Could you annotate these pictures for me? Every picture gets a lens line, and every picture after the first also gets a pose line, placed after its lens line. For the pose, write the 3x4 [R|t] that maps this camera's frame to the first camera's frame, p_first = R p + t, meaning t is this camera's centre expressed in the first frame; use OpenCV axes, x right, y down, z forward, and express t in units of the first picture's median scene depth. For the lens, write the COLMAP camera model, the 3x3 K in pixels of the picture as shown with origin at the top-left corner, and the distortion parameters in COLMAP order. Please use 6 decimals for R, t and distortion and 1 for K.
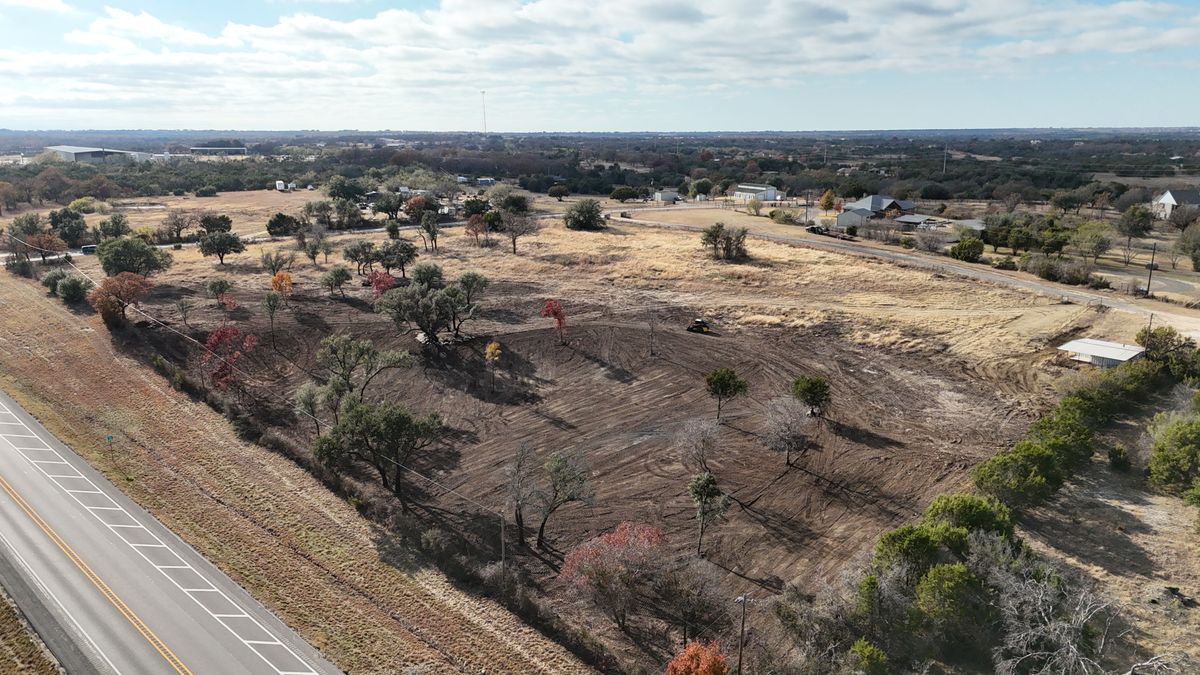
lens RADIAL K [[945.9, 0, 601.9], [0, 945.9, 362.2], [0, 0, 1]] dist [0.083084, -0.100684]
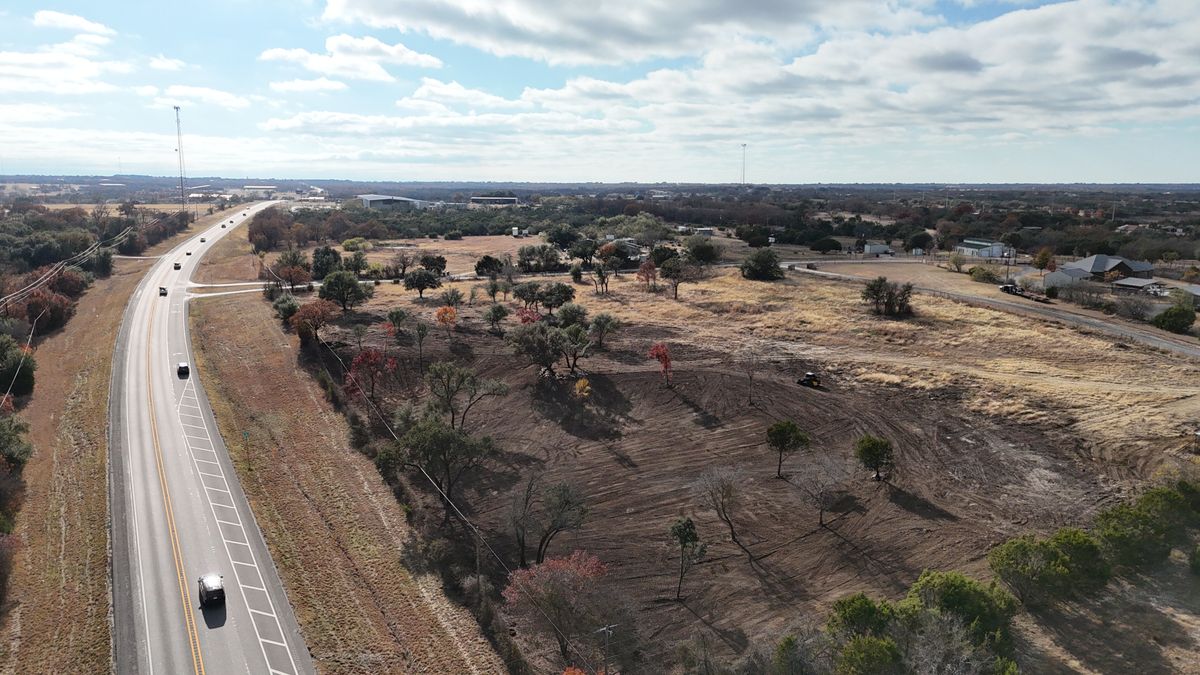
lens RADIAL K [[958.3, 0, 600.0], [0, 958.3, 337.5], [0, 0, 1]] dist [0.070199, -0.073758]
pose [[0.945692, 0.057830, -0.319878, 0.180468], [-0.082685, 0.994476, -0.064661, 0.000527], [0.314372, 0.087598, 0.945250, -0.007648]]
